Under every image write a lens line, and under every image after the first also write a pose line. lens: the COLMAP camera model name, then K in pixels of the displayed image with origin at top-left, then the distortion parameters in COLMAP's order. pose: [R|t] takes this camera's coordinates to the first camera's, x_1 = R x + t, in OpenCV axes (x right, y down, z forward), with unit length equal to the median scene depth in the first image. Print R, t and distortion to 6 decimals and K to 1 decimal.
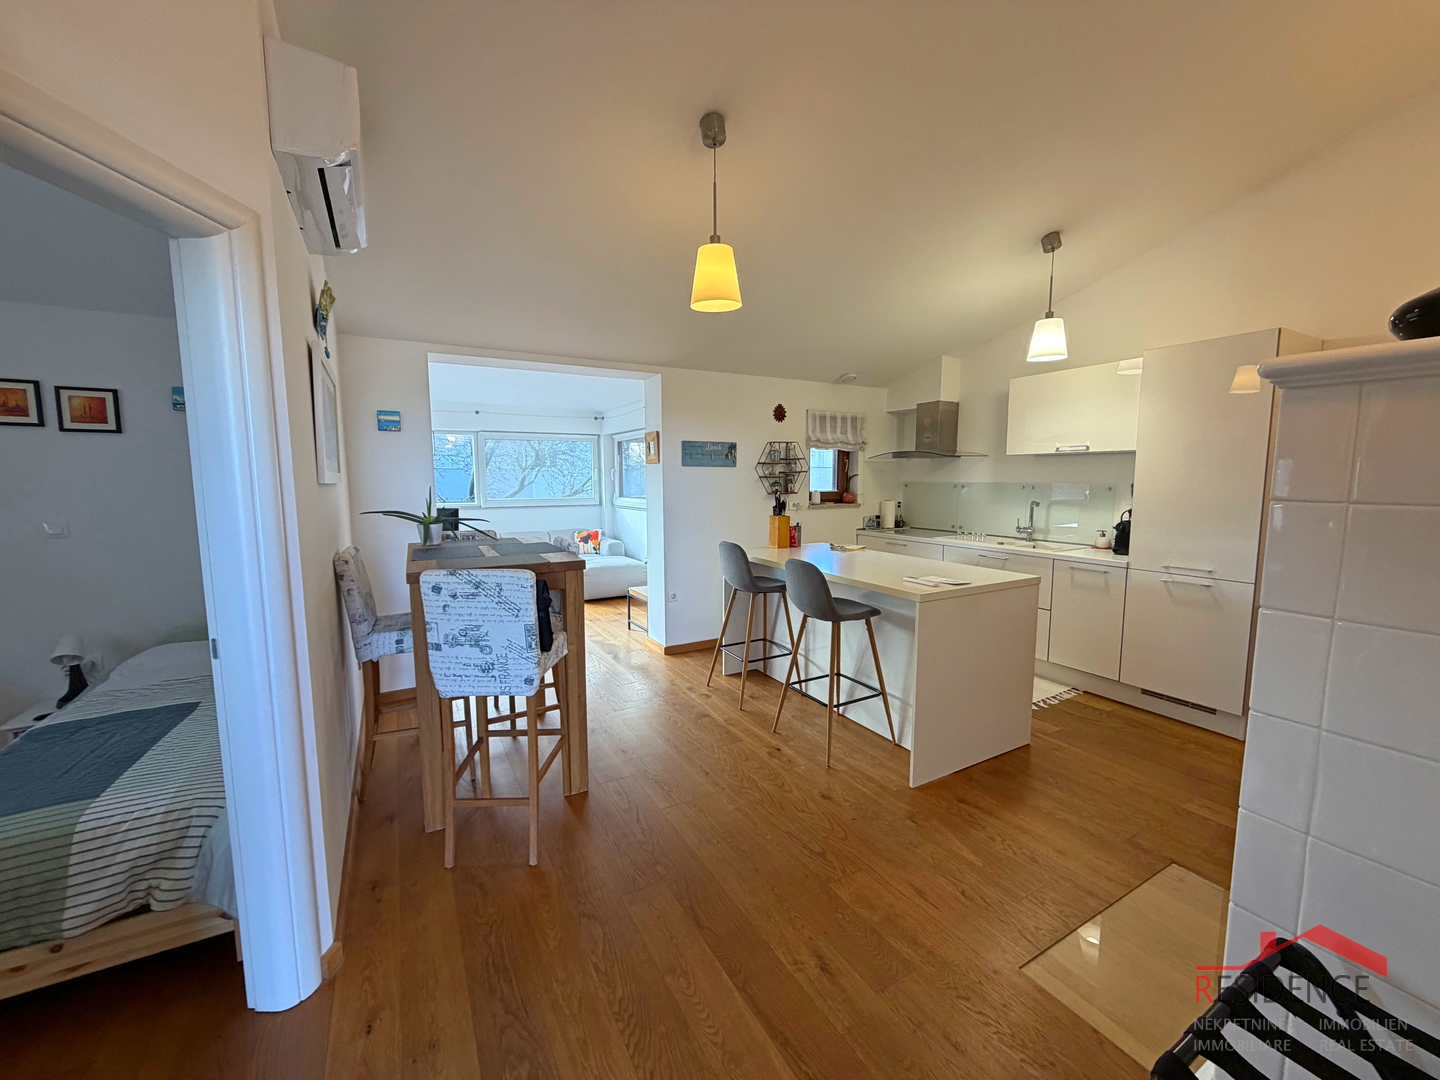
lens RADIAL K [[572.2, 0, 717.4], [0, 572.2, 537.3], [0, 0, 1]] dist [-0.000159, -0.000114]
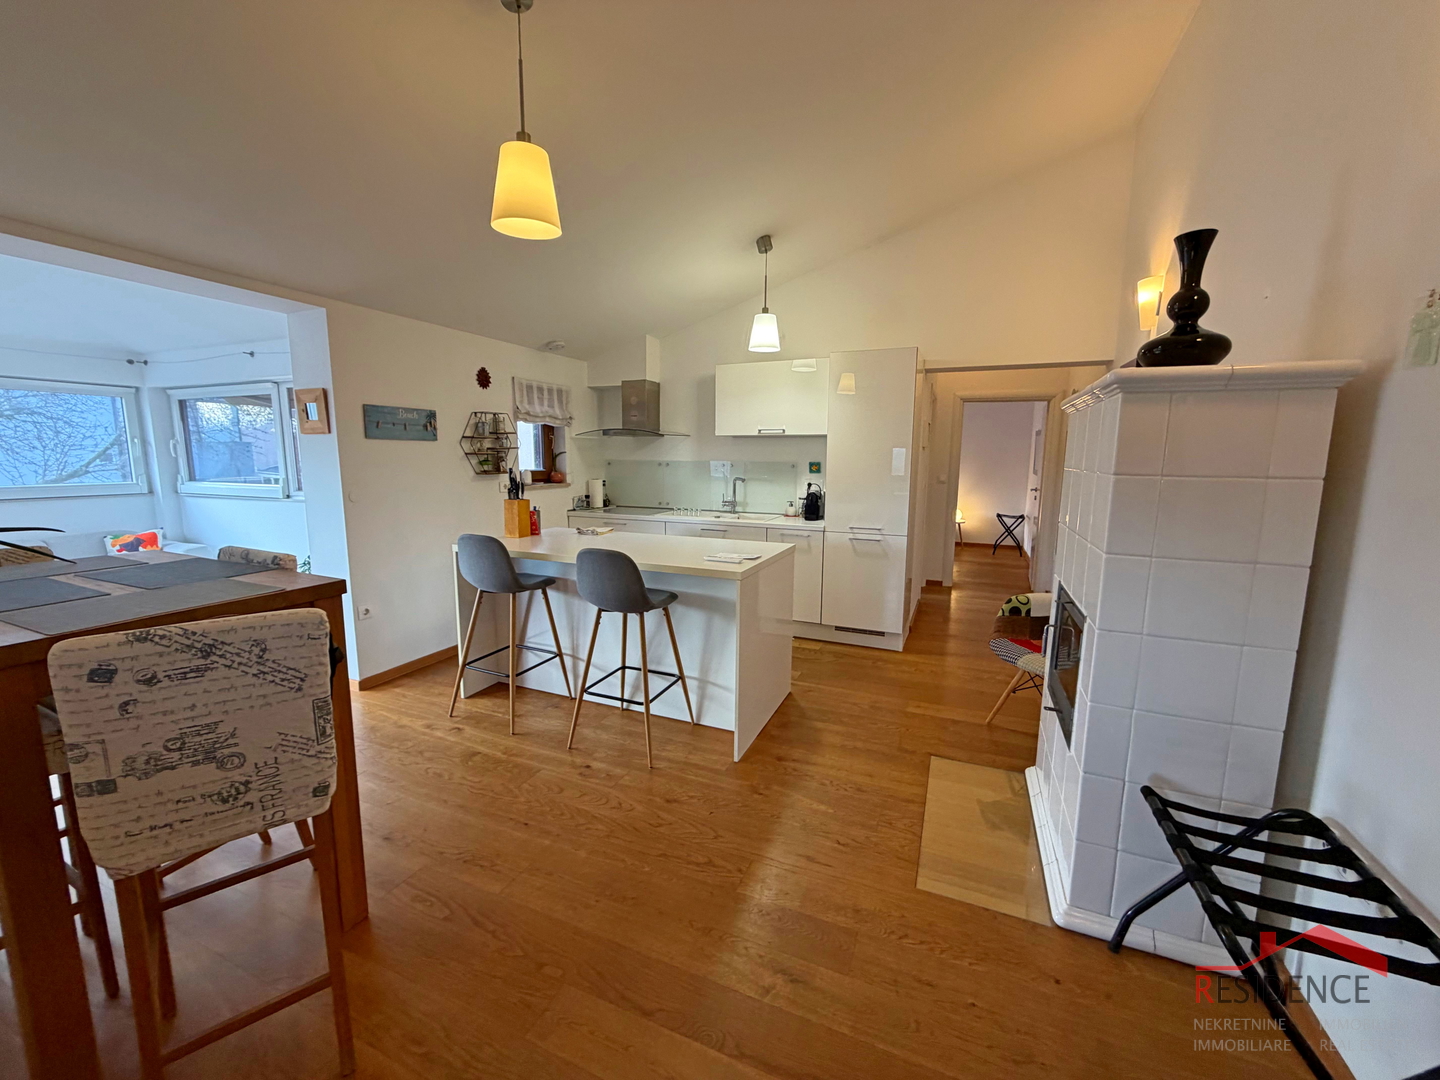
lens RADIAL K [[572.2, 0, 717.0], [0, 572.2, 537.0], [0, 0, 1]] dist [-0.000159, -0.000114]
pose [[0.796089, -0.078485, 0.600068, -0.175157], [0.055787, 0.996850, 0.056372, -0.013480], [-0.602603, -0.011401, 0.797960, 0.139142]]
